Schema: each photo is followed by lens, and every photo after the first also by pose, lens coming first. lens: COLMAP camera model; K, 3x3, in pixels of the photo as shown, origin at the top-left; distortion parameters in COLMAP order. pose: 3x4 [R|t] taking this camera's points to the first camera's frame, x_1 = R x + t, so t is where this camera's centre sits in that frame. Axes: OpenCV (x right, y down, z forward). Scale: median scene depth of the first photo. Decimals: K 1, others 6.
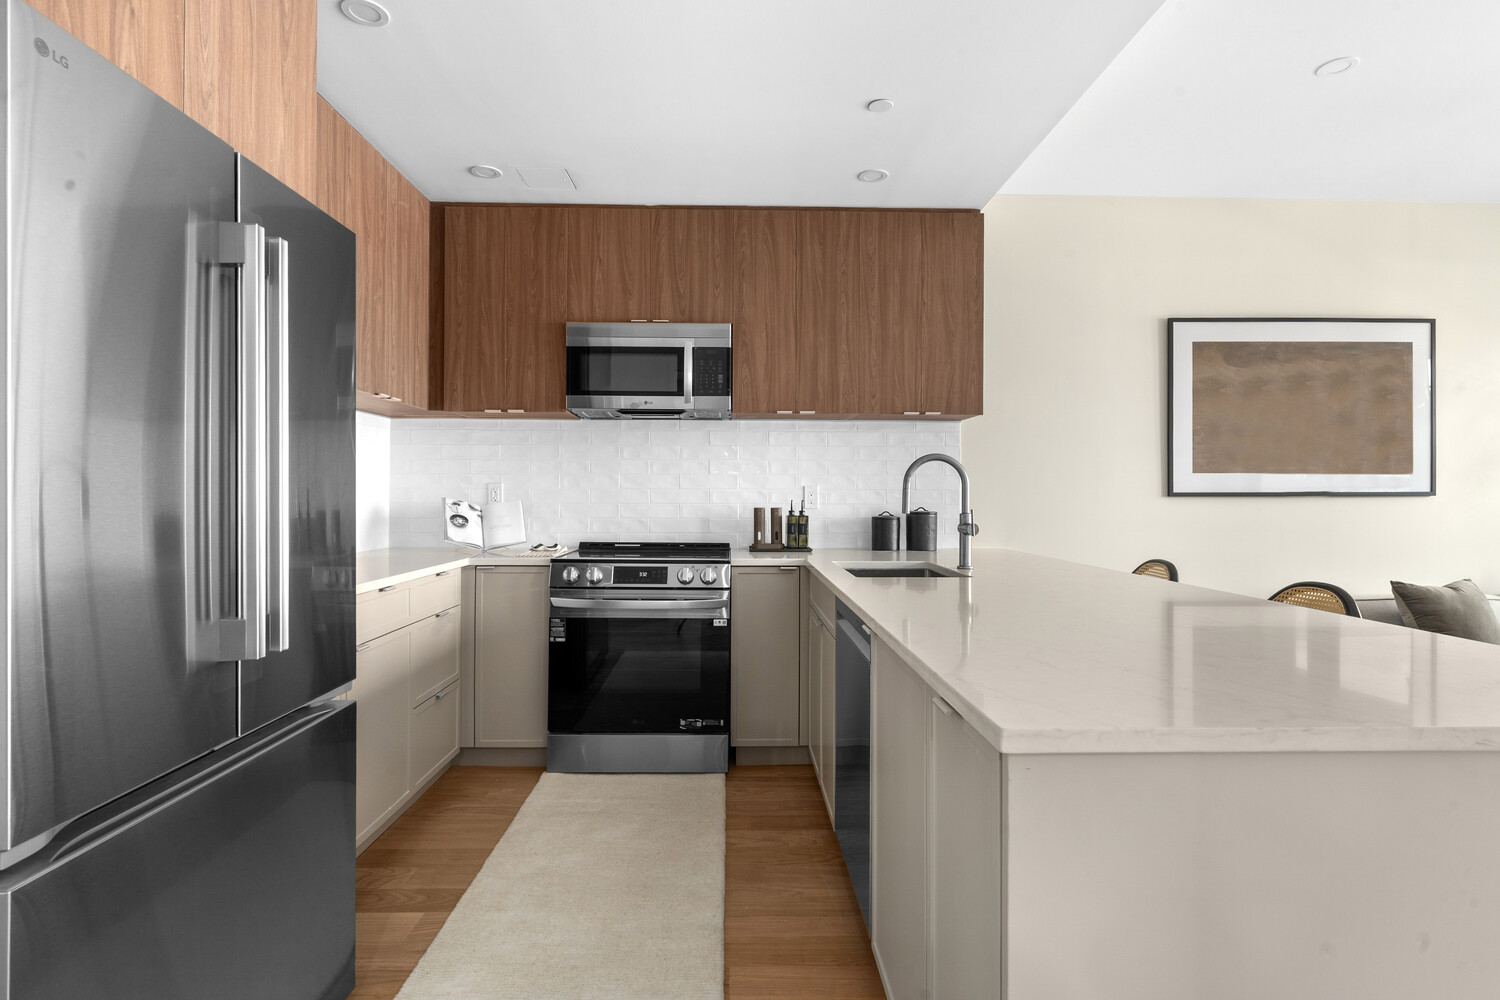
lens RADIAL K [[755.1, 0, 748.3], [0, 755.1, 489.8], [0, 0, 1]] dist [-0.007330, -0.000240]
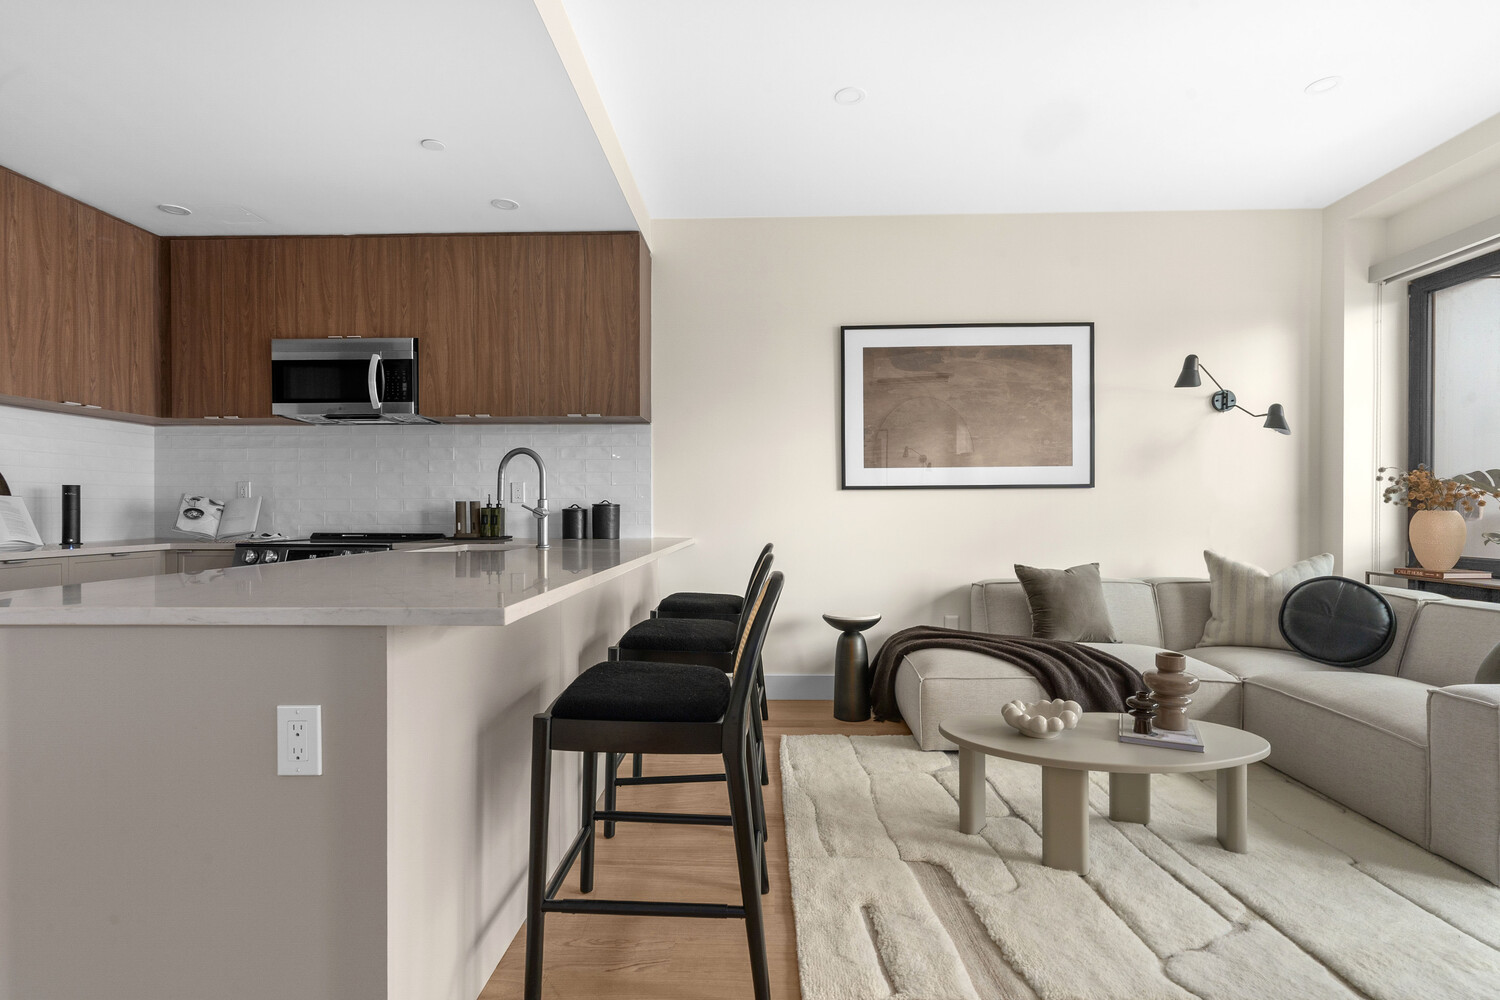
lens RADIAL K [[720.1, 0, 748.8], [0, 720.1, 510.4], [0, 0, 1]] dist [-0.001279, -0.000129]
pose [[0.998662, -0.004794, -0.051481, 0.527281], [0.005393, 0.999919, 0.011490, 0.028508], [0.051421, -0.011753, 0.998608, -0.055587]]
